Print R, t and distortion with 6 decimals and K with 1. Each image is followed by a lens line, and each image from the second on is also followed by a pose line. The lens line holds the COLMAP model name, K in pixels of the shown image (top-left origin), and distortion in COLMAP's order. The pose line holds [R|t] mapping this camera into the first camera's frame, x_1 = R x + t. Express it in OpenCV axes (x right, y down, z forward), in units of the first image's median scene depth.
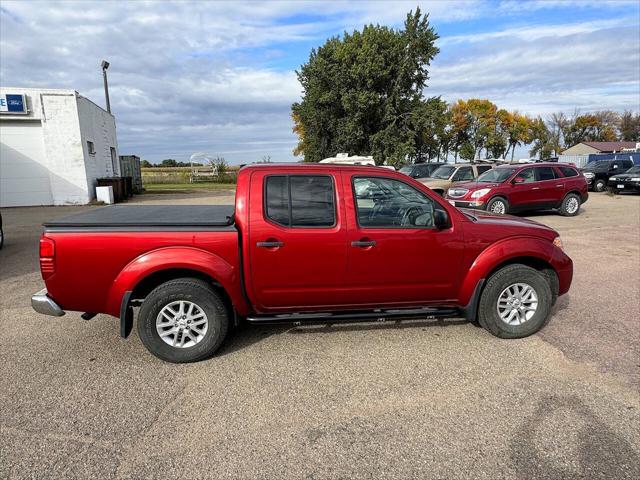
lens RADIAL K [[400.6, 0, 321.8], [0, 400.6, 239.5], [0, 0, 1]] dist [-0.002500, 0.001062]
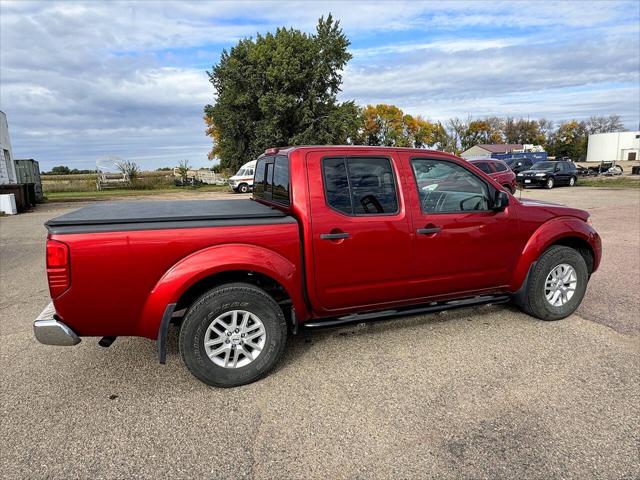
lens RADIAL K [[400.6, 0, 321.0], [0, 400.6, 240.0], [0, 0, 1]] dist [-0.002500, 0.001062]
pose [[0.976604, -0.053069, 0.208397, -0.063415], [0.055100, 0.998473, -0.003950, 0.004198], [-0.207869, 0.015340, 0.978036, 0.030021]]
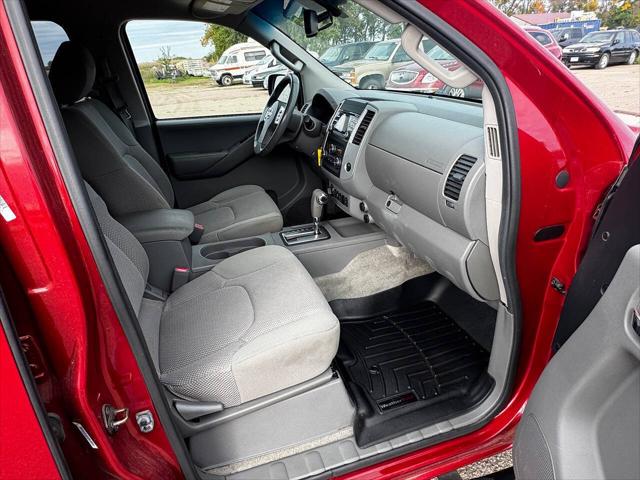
lens RADIAL K [[400.6, 0, 313.4], [0, 400.6, 241.0], [0, 0, 1]] dist [-0.002500, 0.001062]
pose [[0.985342, -0.113073, 0.127734, 0.031179], [0.078109, 0.964713, 0.251452, -0.015257], [-0.151659, -0.237789, 0.959404, 0.164385]]
